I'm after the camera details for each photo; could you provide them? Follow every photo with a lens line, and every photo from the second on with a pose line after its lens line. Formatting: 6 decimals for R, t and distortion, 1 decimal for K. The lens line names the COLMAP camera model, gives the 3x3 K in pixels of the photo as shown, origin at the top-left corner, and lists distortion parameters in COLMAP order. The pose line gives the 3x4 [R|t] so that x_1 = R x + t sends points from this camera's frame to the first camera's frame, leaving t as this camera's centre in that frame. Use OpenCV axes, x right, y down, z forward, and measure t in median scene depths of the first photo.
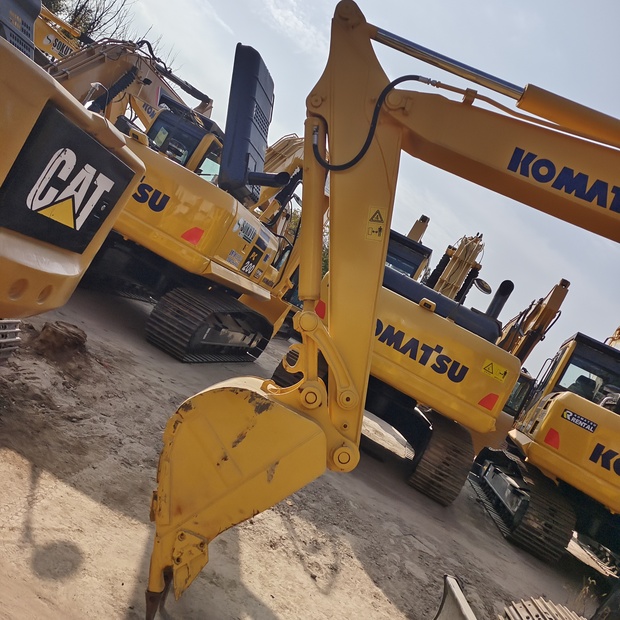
lens RADIAL K [[560.3, 0, 318.7], [0, 560.3, 309.3], [0, 0, 1]] dist [0.031866, 0.019128]
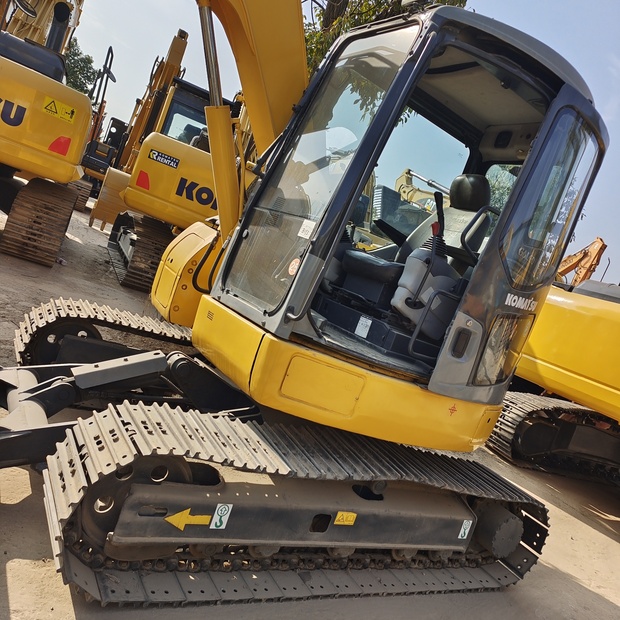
lens RADIAL K [[560.3, 0, 318.7], [0, 560.3, 309.3], [0, 0, 1]] dist [0.031866, 0.019128]
pose [[0.859853, -0.232587, 0.454484, 0.171197], [0.057154, 0.928458, 0.367015, 0.089817], [-0.507332, -0.289603, 0.811631, -0.054732]]
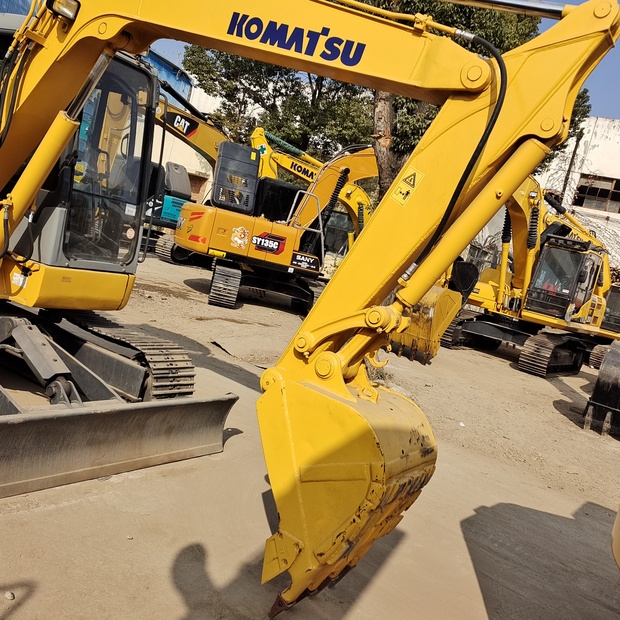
lens RADIAL K [[689.9, 0, 315.2], [0, 689.9, 311.4], [0, 0, 1]] dist [0.037438, -0.003460]
pose [[-0.604267, -0.694806, 0.390008, -0.154329], [-0.636554, 0.715367, 0.288182, -0.093942], [-0.479229, -0.074123, -0.874554, 0.813795]]
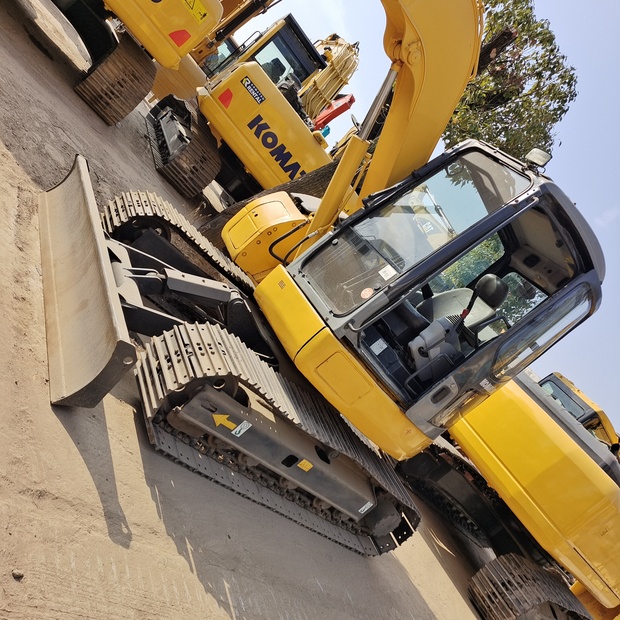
lens RADIAL K [[560.3, 0, 318.7], [0, 560.3, 309.3], [0, 0, 1]] dist [0.031866, 0.019128]
pose [[0.822938, 0.150500, 0.547835, 0.025824], [-0.427793, 0.798681, 0.423204, 0.016829], [-0.373853, -0.582631, 0.721648, -0.094955]]
